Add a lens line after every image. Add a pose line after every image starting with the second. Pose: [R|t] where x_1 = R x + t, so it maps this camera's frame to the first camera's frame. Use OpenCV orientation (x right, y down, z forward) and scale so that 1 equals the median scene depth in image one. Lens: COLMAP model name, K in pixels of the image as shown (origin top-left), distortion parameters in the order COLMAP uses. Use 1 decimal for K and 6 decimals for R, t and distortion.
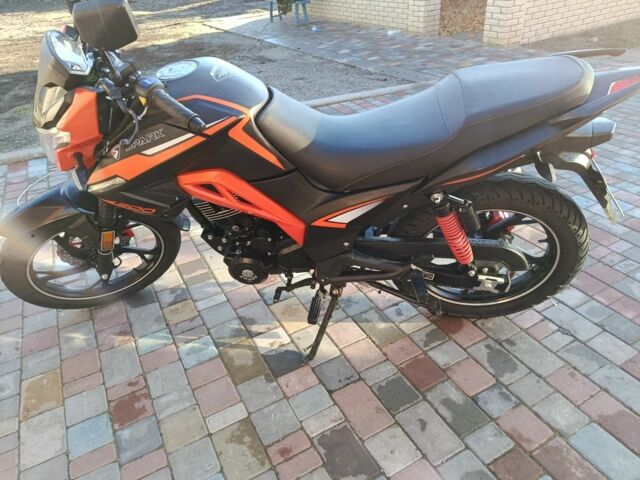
lens RADIAL K [[443.0, 0, 320.0], [0, 443.0, 240.0], [0, 0, 1]] dist [0.028152, -0.036524]
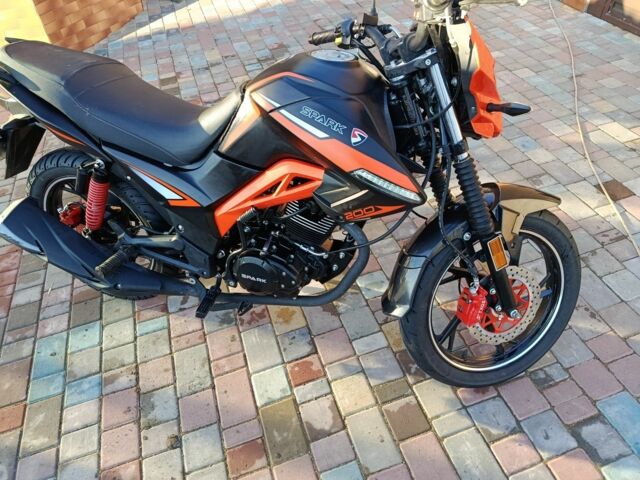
lens RADIAL K [[443.0, 0, 320.0], [0, 443.0, 240.0], [0, 0, 1]] dist [0.028152, -0.036524]
pose [[-0.976952, -0.047505, 0.208104, -0.421427], [0.192943, 0.220503, 0.956113, -0.993334], [-0.091307, 0.974229, -0.206255, 1.301218]]
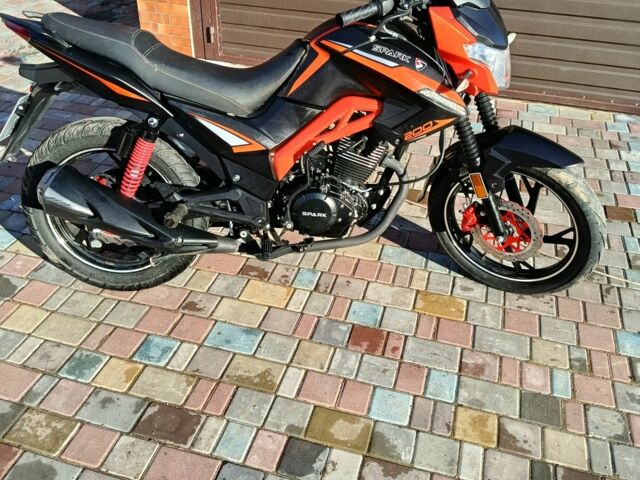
lens RADIAL K [[585.1, 0, 320.0], [0, 585.1, 240.0], [0, 0, 1]] dist [0.097174, -0.199606]
pose [[-0.706957, 0.429372, -0.562007, 0.354594], [-0.373062, 0.448705, 0.812089, -0.850122], [0.600864, 0.783775, -0.157033, 0.975893]]
